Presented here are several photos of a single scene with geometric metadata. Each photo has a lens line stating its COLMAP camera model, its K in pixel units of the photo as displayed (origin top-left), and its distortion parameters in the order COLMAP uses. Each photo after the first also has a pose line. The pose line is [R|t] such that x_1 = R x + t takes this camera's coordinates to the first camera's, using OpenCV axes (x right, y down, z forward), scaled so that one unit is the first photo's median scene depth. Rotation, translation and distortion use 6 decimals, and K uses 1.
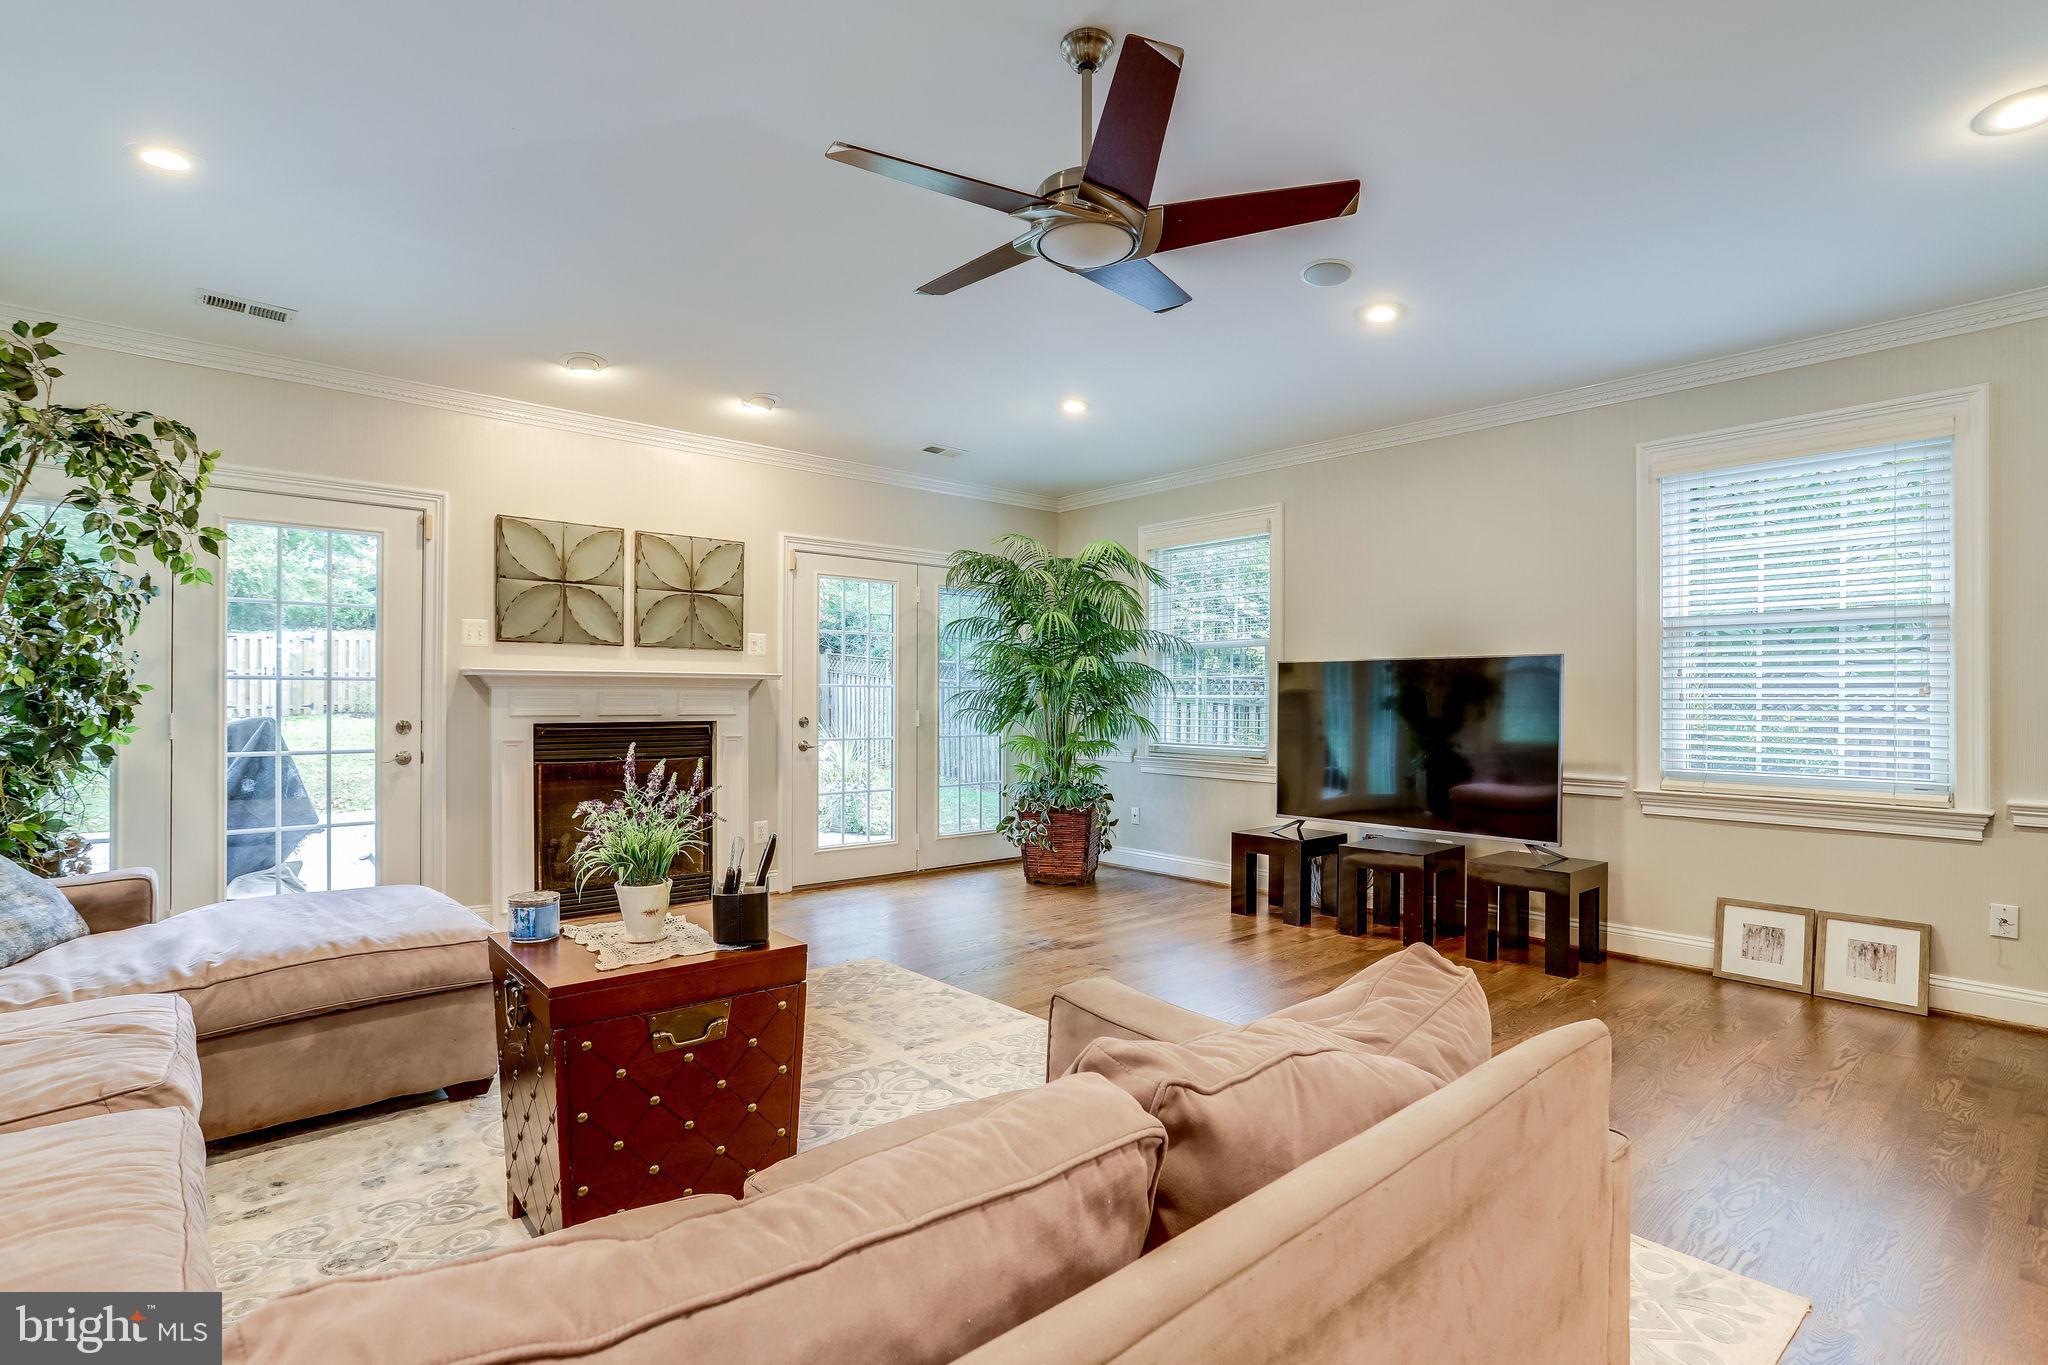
lens RADIAL K [[1007.2, 0, 1024.0], [0, 1007.2, 682.5], [0, 0, 1]] dist [-0.005118, -0.000695]
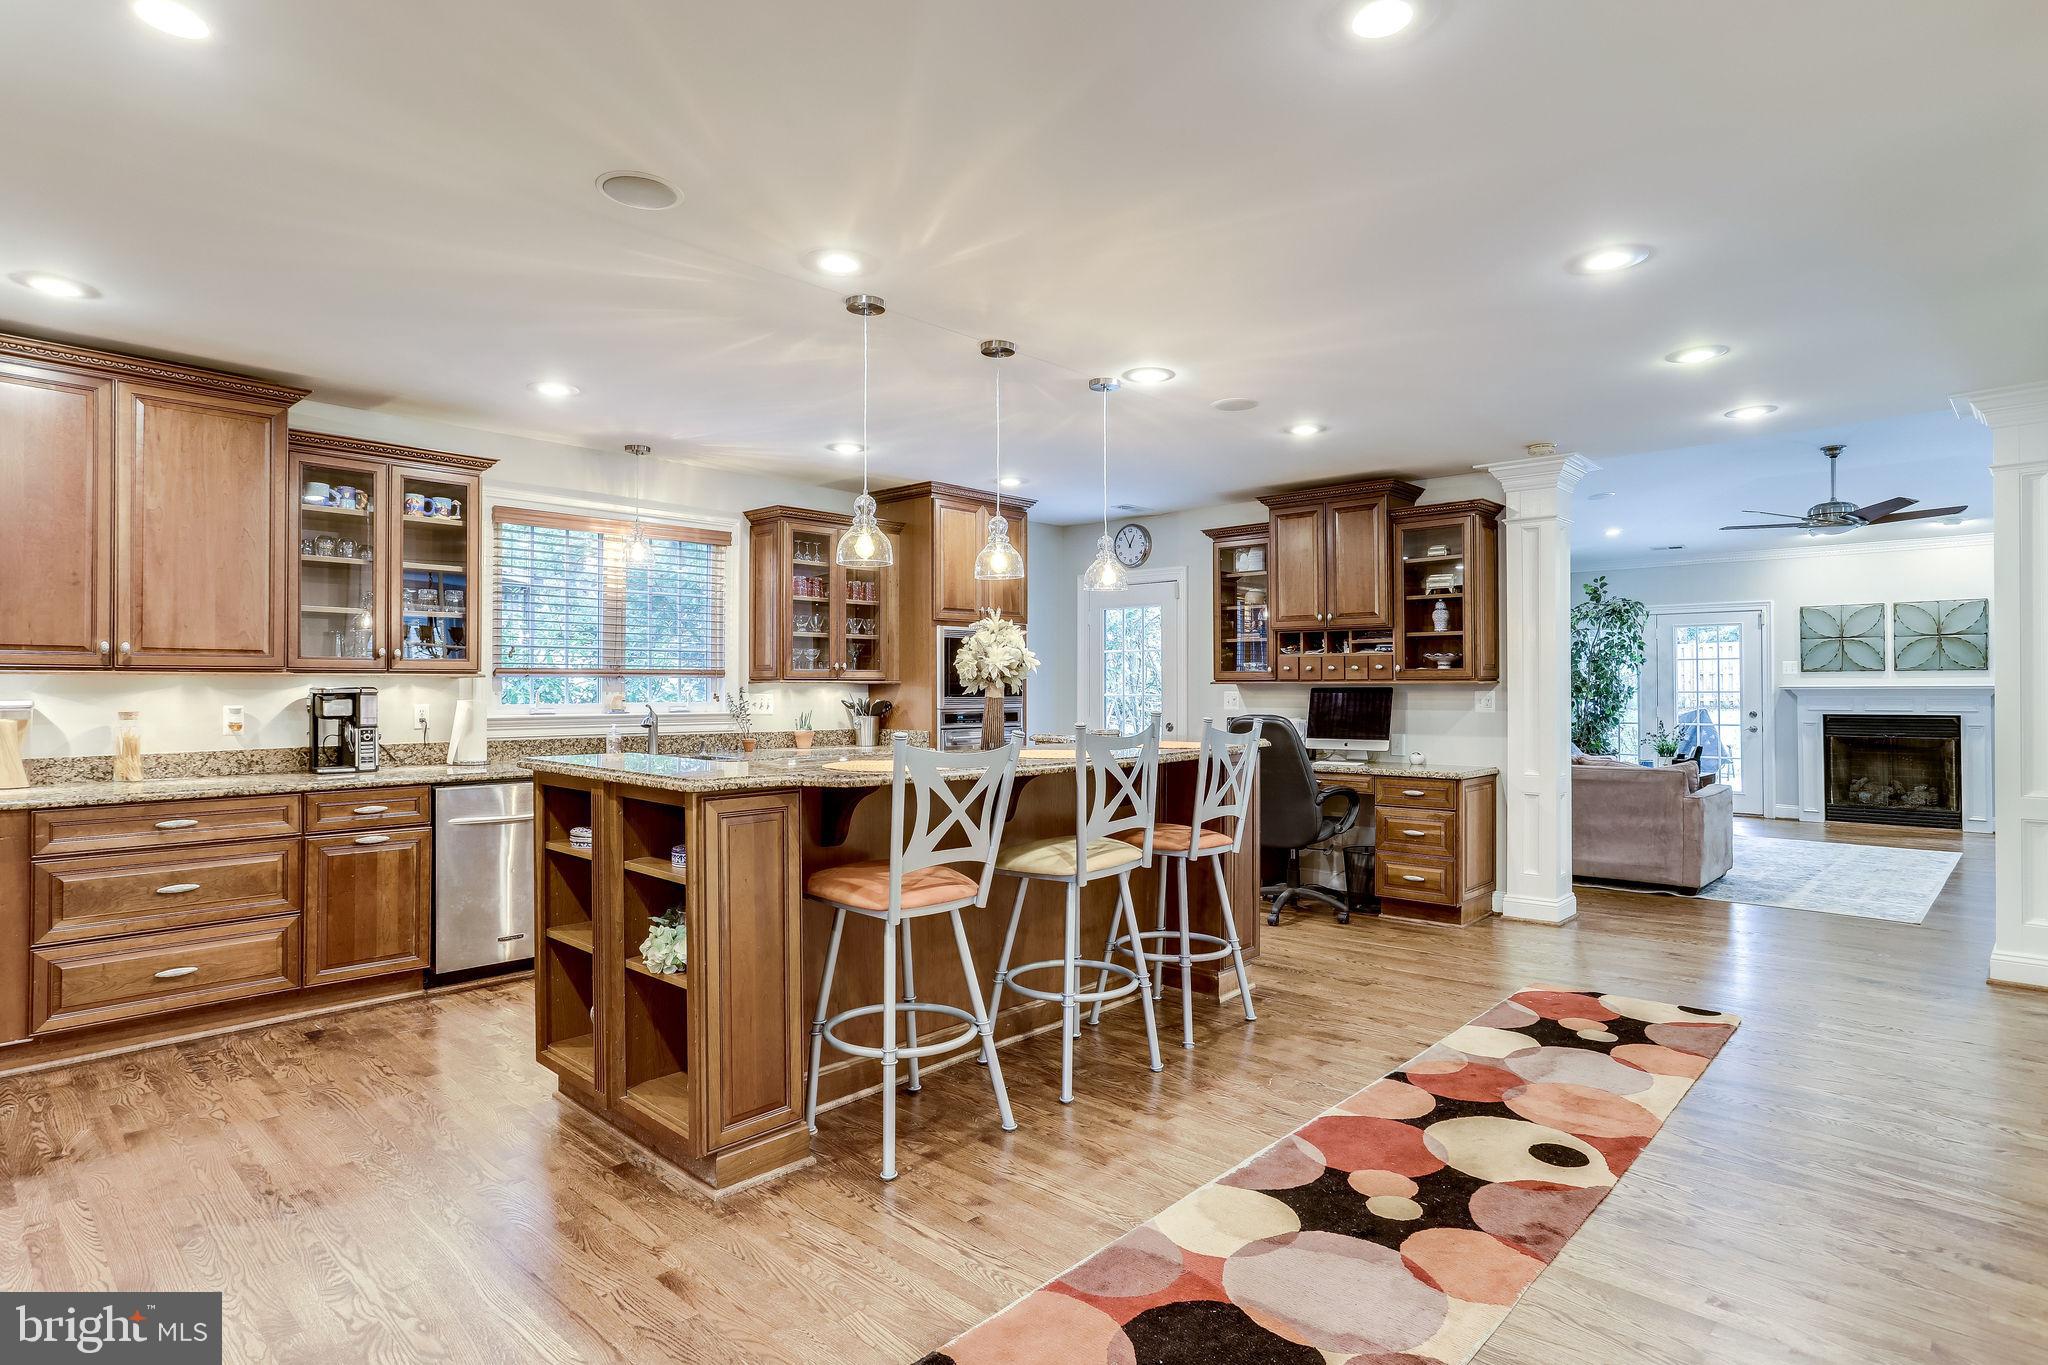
lens RADIAL K [[1070.0, 0, 1022.8], [0, 1070.0, 681.7], [0, 0, 1]] dist [-0.049420, 0.034344]
pose [[0.098467, -0.011711, -0.995071, 1.366094], [0.017224, 0.999801, -0.010062, -0.027281], [0.994991, -0.016149, 0.098649, -0.712517]]
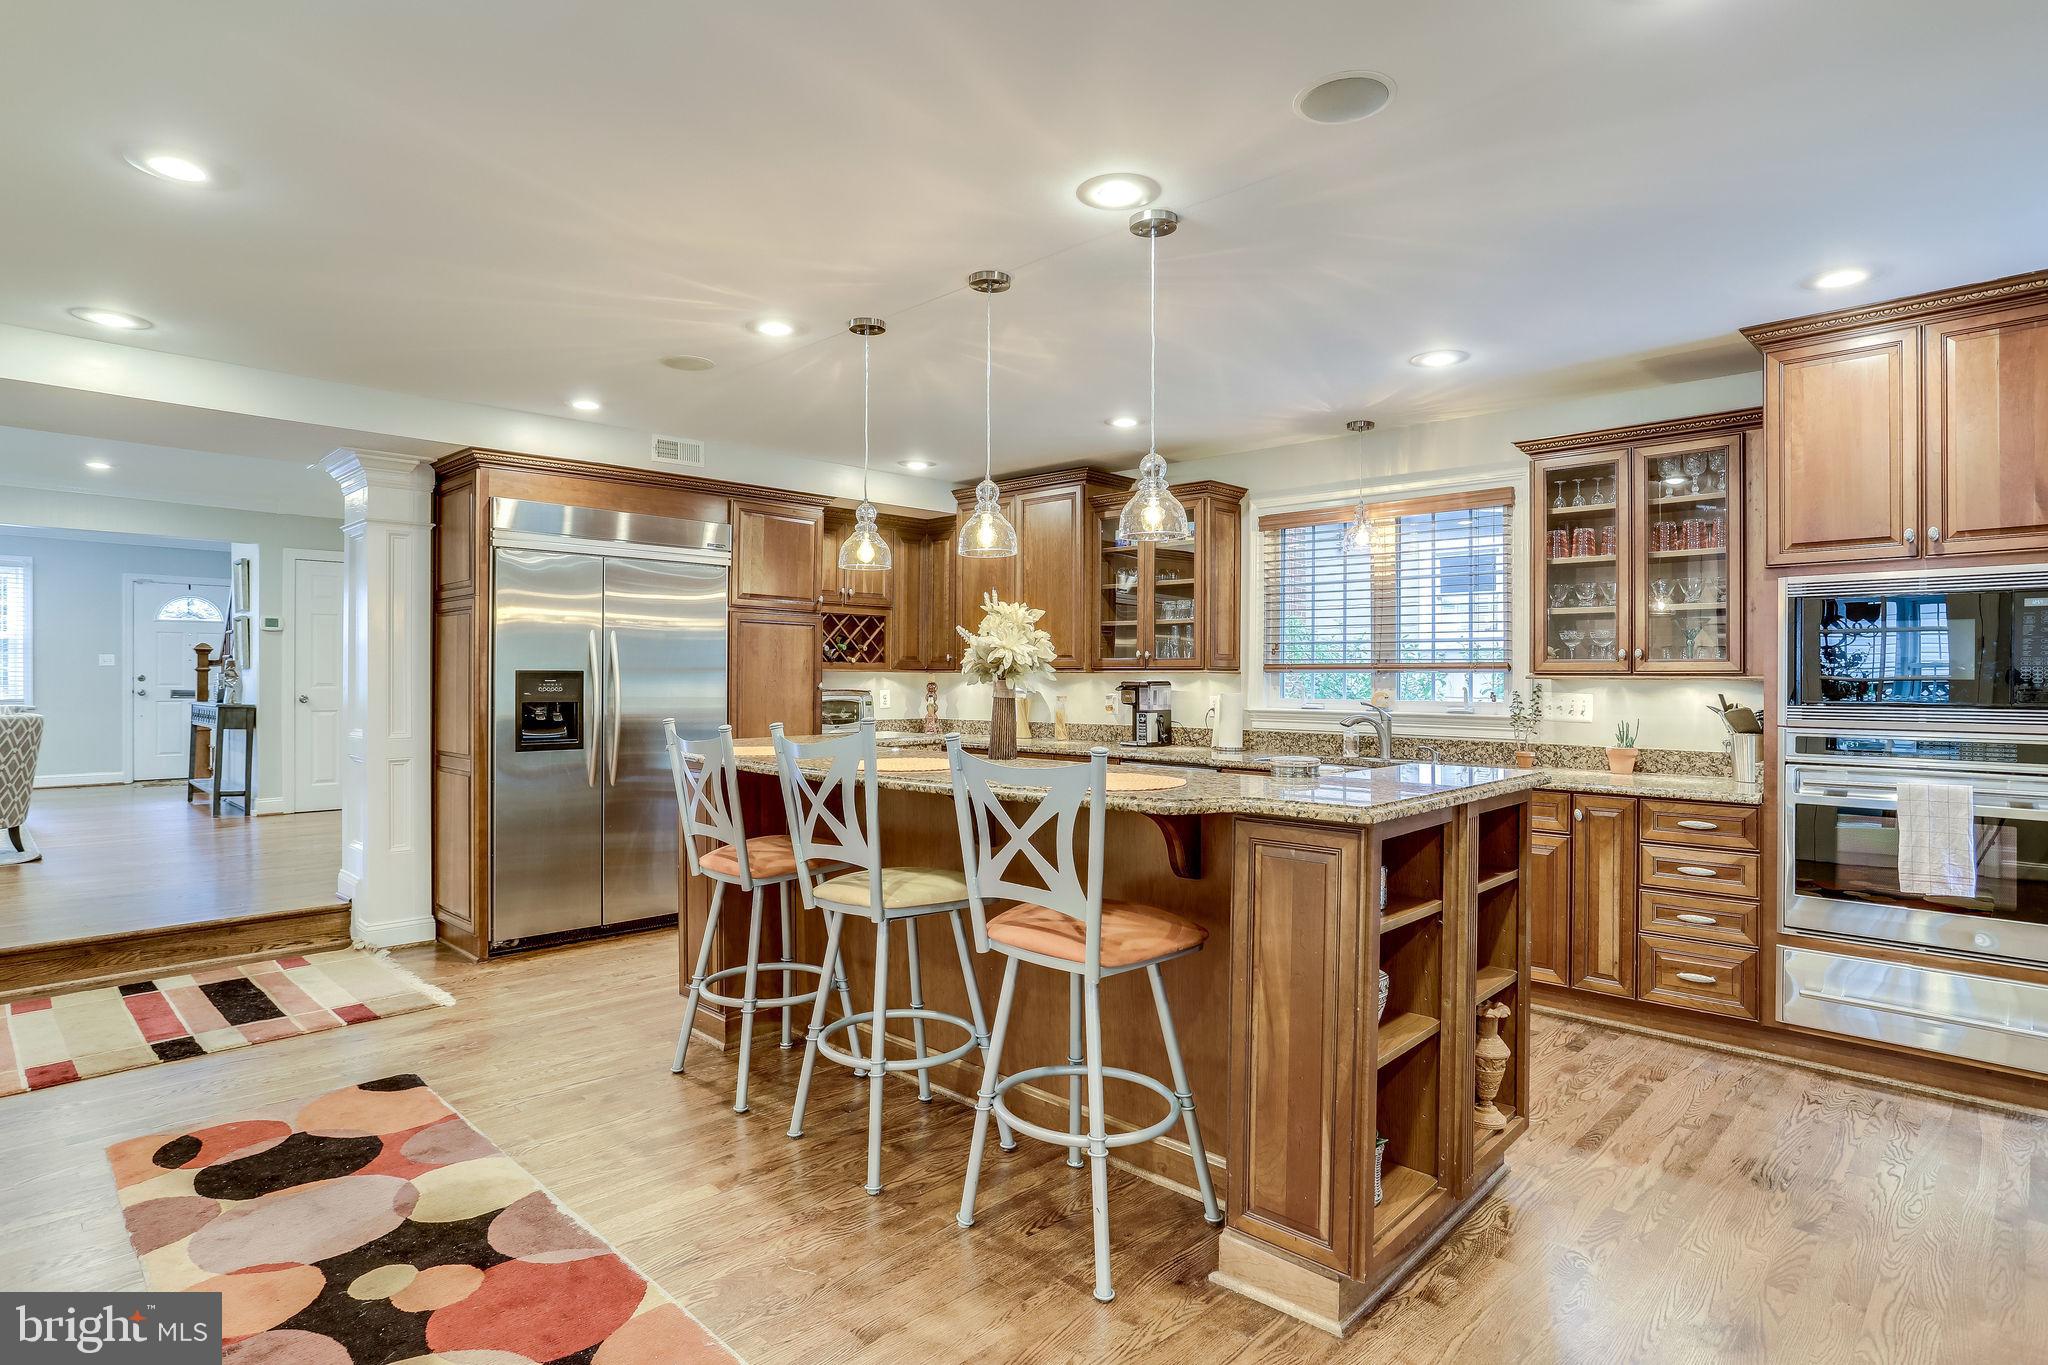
lens RADIAL K [[1070.0, 0, 1022.8], [0, 1070.0, 681.7], [0, 0, 1]] dist [-0.049420, 0.034344]
pose [[-0.996916, -0.010822, -0.077724, 0.610988], [-0.009934, 0.999881, -0.011804, -0.025574], [0.077843, -0.010995, -0.996905, 0.007435]]
